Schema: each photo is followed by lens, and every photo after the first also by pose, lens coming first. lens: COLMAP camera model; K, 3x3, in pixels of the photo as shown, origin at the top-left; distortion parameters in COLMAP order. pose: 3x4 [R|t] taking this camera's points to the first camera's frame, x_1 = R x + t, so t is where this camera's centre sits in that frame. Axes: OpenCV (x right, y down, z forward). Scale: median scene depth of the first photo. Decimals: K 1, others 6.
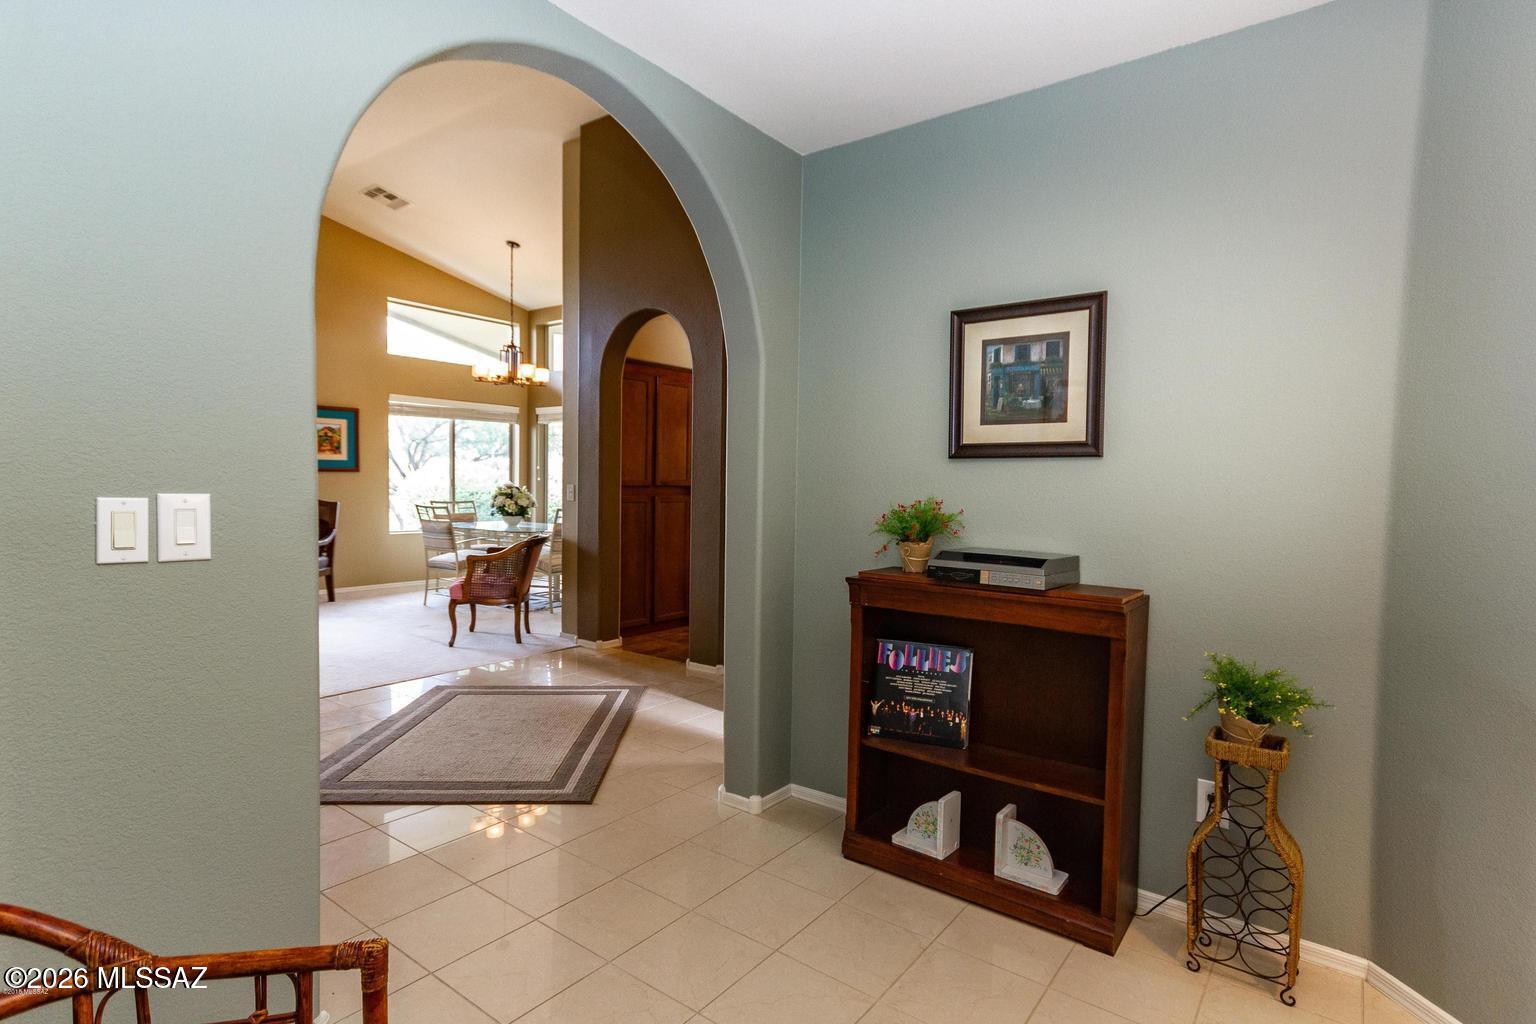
lens RADIAL K [[787.9, 0, 773.2], [0, 787.9, 521.2], [0, 0, 1]] dist [0.020063, 0.001749]
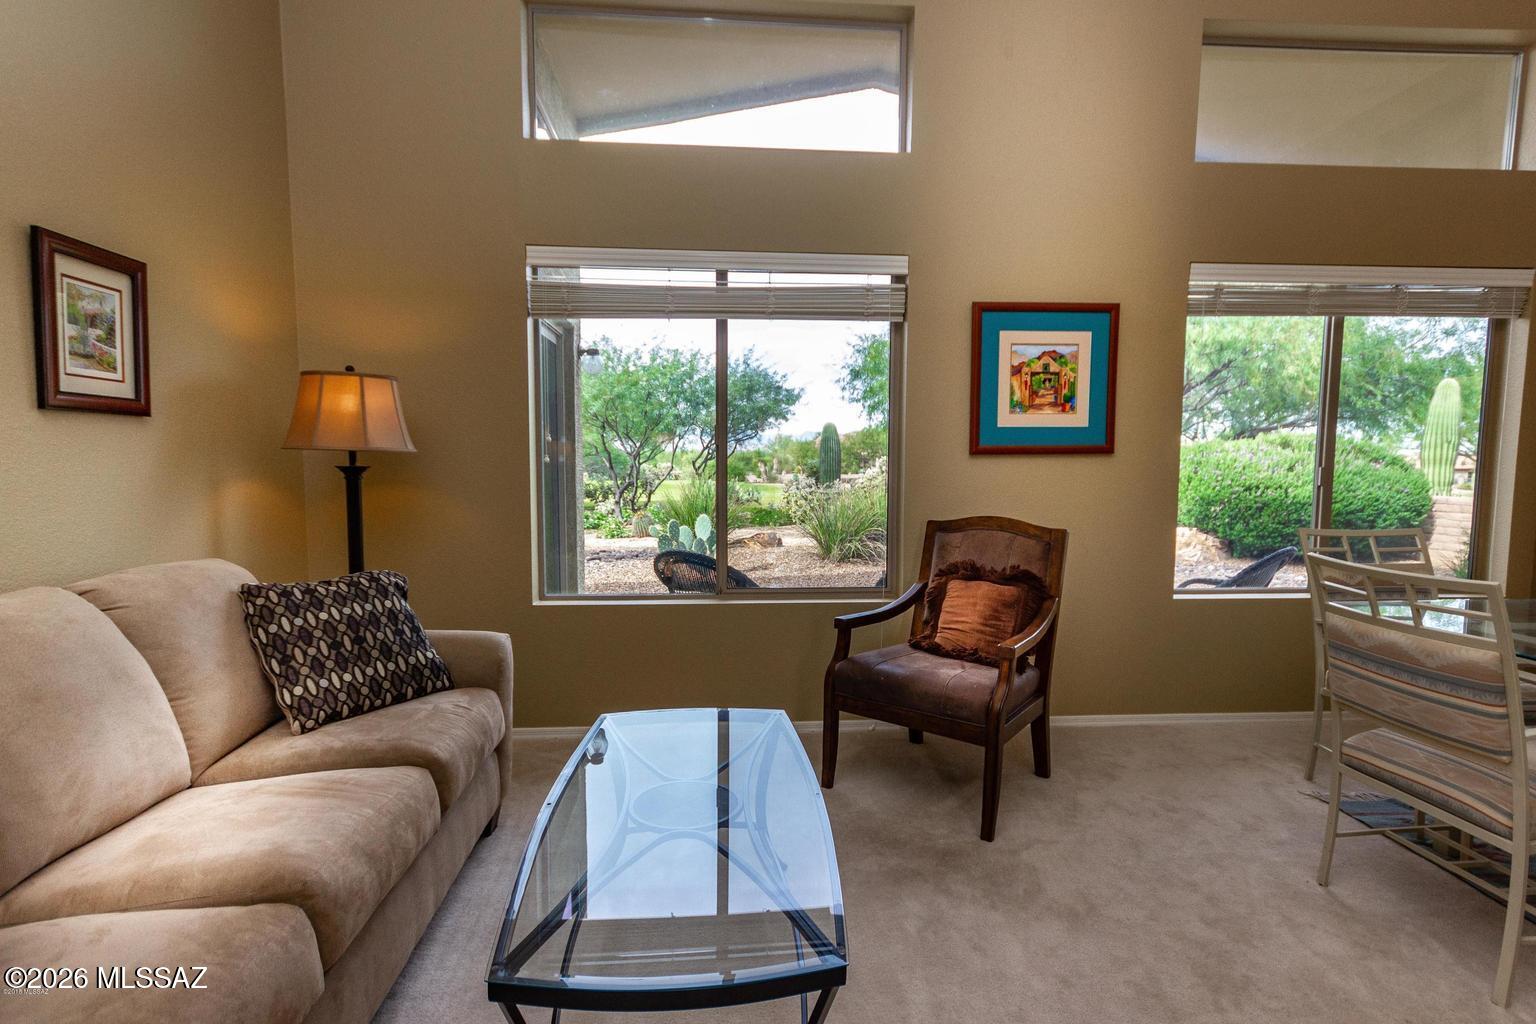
lens RADIAL K [[787.9, 0, 773.2], [0, 787.9, 521.2], [0, 0, 1]] dist [0.020063, 0.001749]
pose [[0.666233, 0.051142, -0.743988, -0.330293], [-0.032101, 0.998688, 0.039904, -0.036971], [0.745052, -0.002703, 0.667001, 0.587600]]
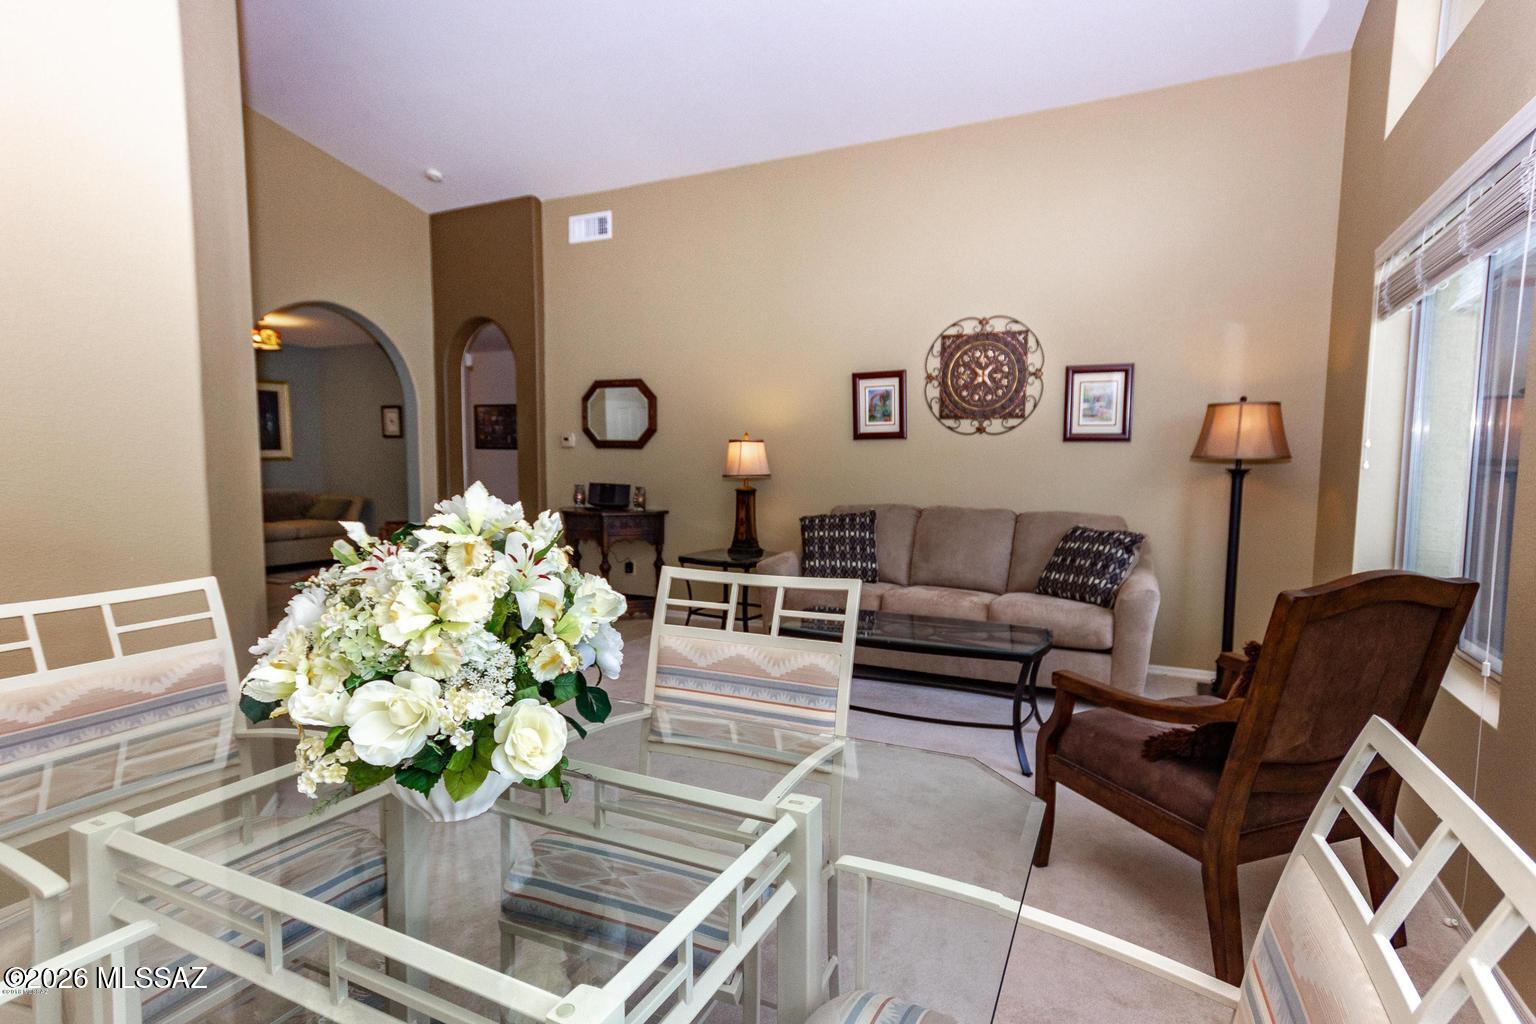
lens RADIAL K [[754.2, 0, 765.3], [0, 754.2, 518.8], [0, 0, 1]] dist [0.019854, 0.000628]
pose [[-0.979414, 0.001877, -0.201852, -0.335431], [-0.025881, 0.990536, 0.134789, -0.067970], [0.200195, 0.137239, -0.970097, 1.102399]]
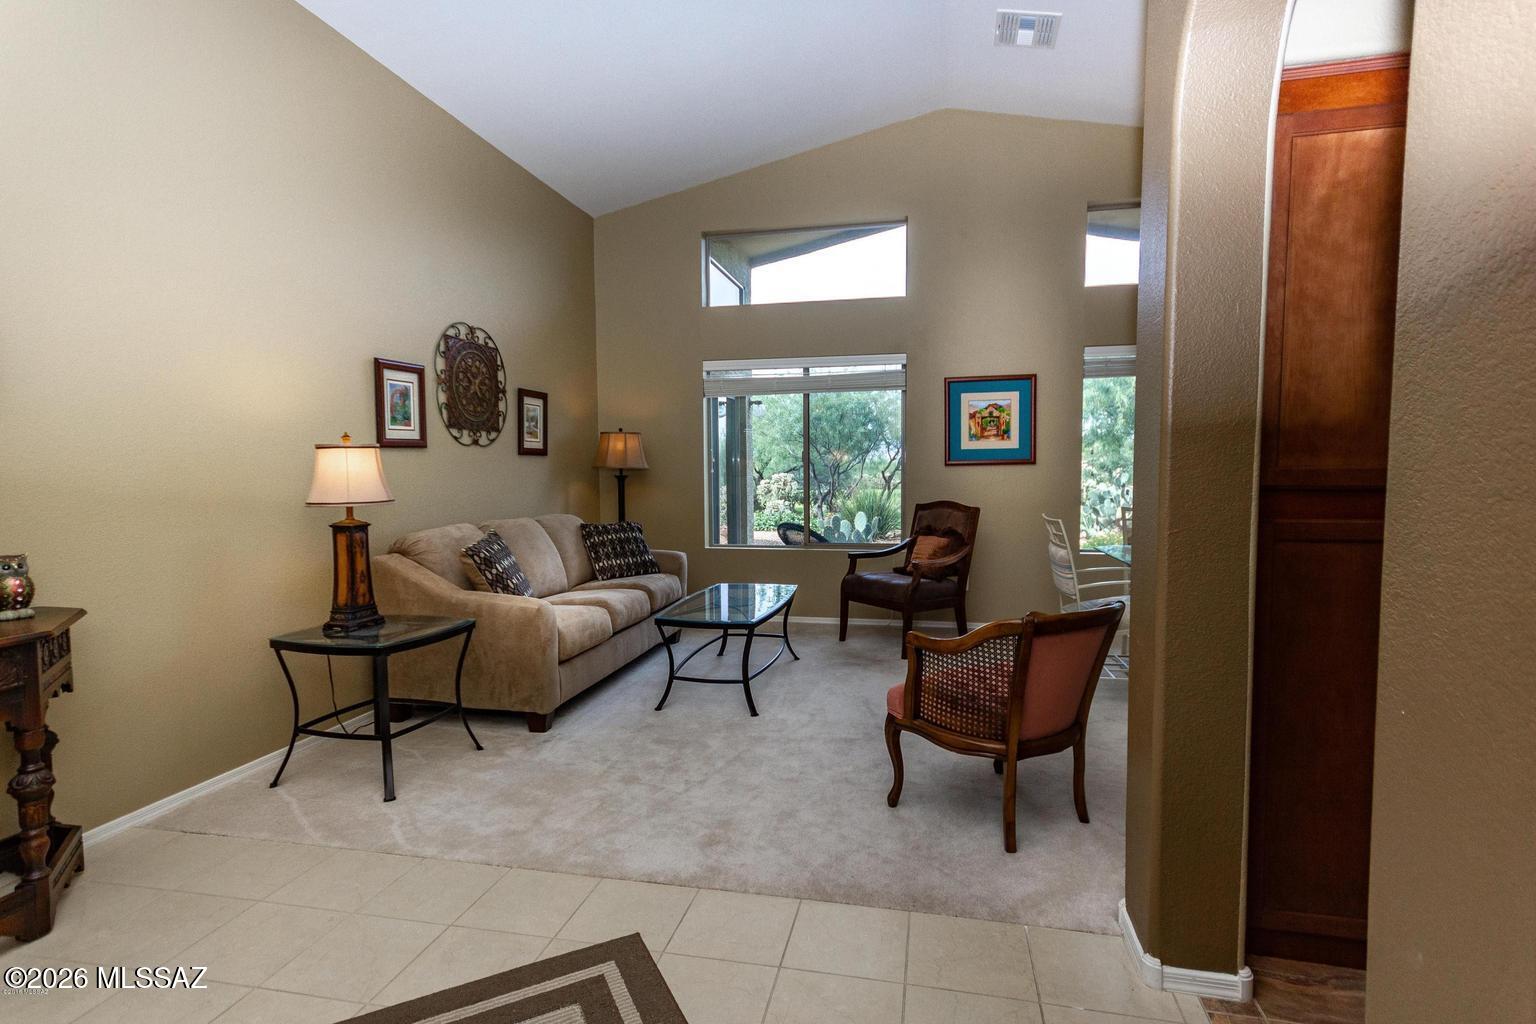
lens RADIAL K [[762.6, 0, 772.0], [0, 762.6, 519.5], [0, 0, 1]] dist [0.011804, 0.001132]
pose [[0.424056, 0.045515, -0.904491, 0.003524], [-0.030665, 0.998885, 0.035888, -0.029833], [0.905117, 0.012517, 0.424979, 0.504605]]
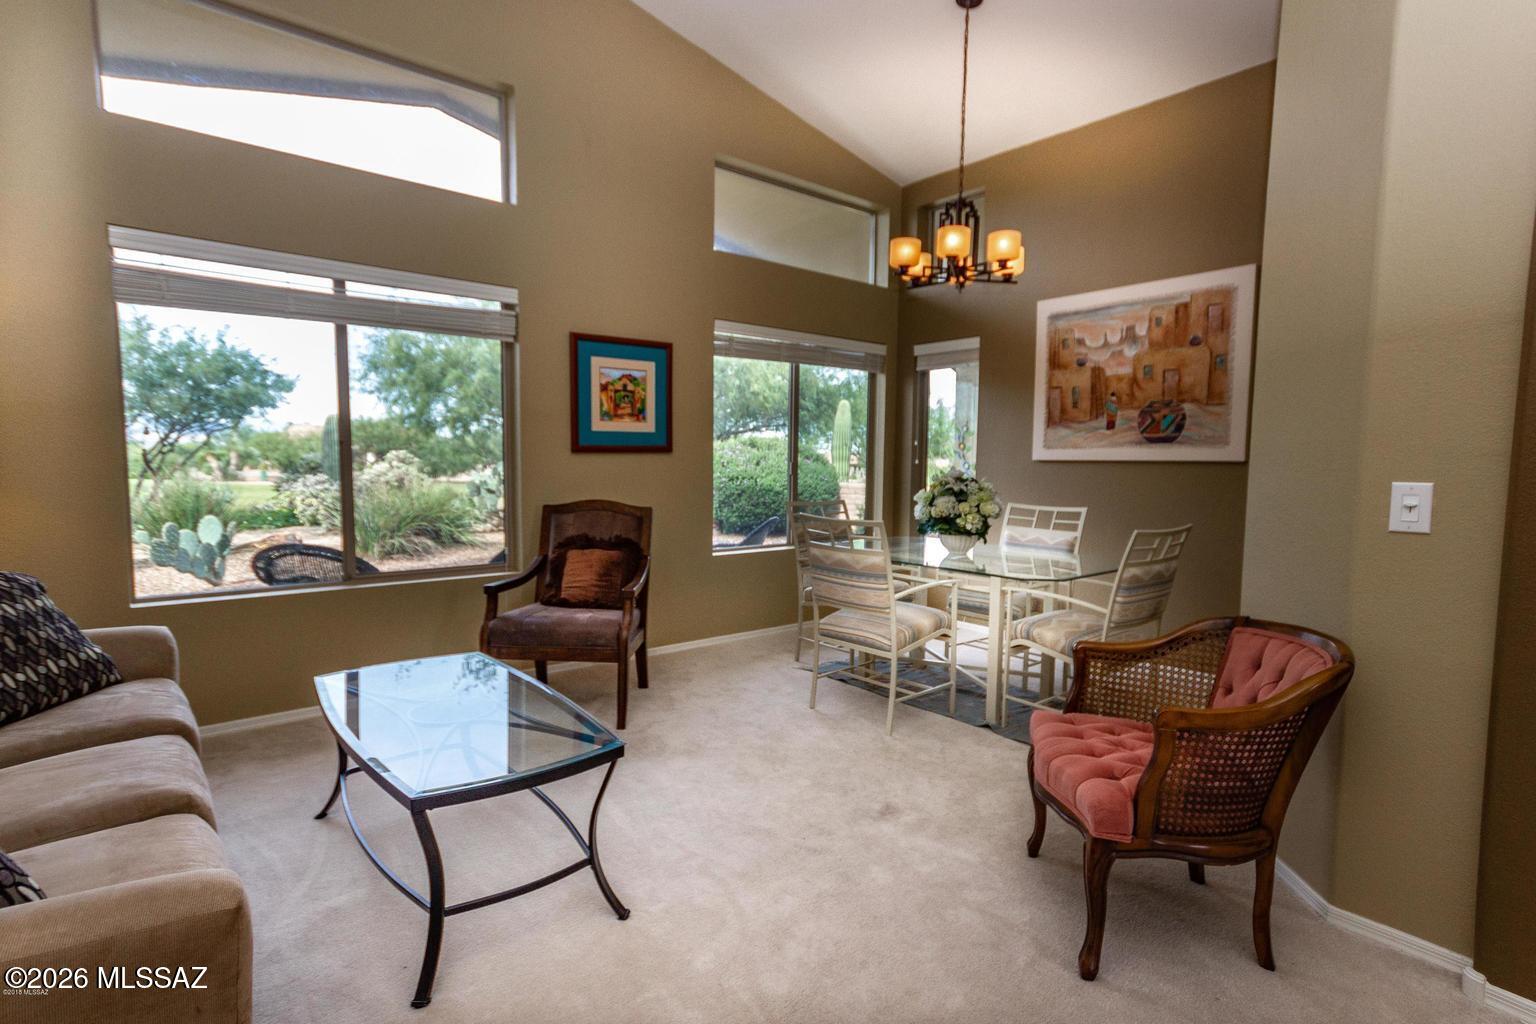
lens RADIAL K [[777.4, 0, 775.7], [0, 777.4, 519.1], [0, 0, 1]] dist [0.016403, 0.000446]
pose [[0.974127, 0.015750, -0.225450, -0.322072], [-0.008934, 0.999473, 0.031221, -0.031234], [0.225823, -0.028399, 0.973754, 0.460173]]
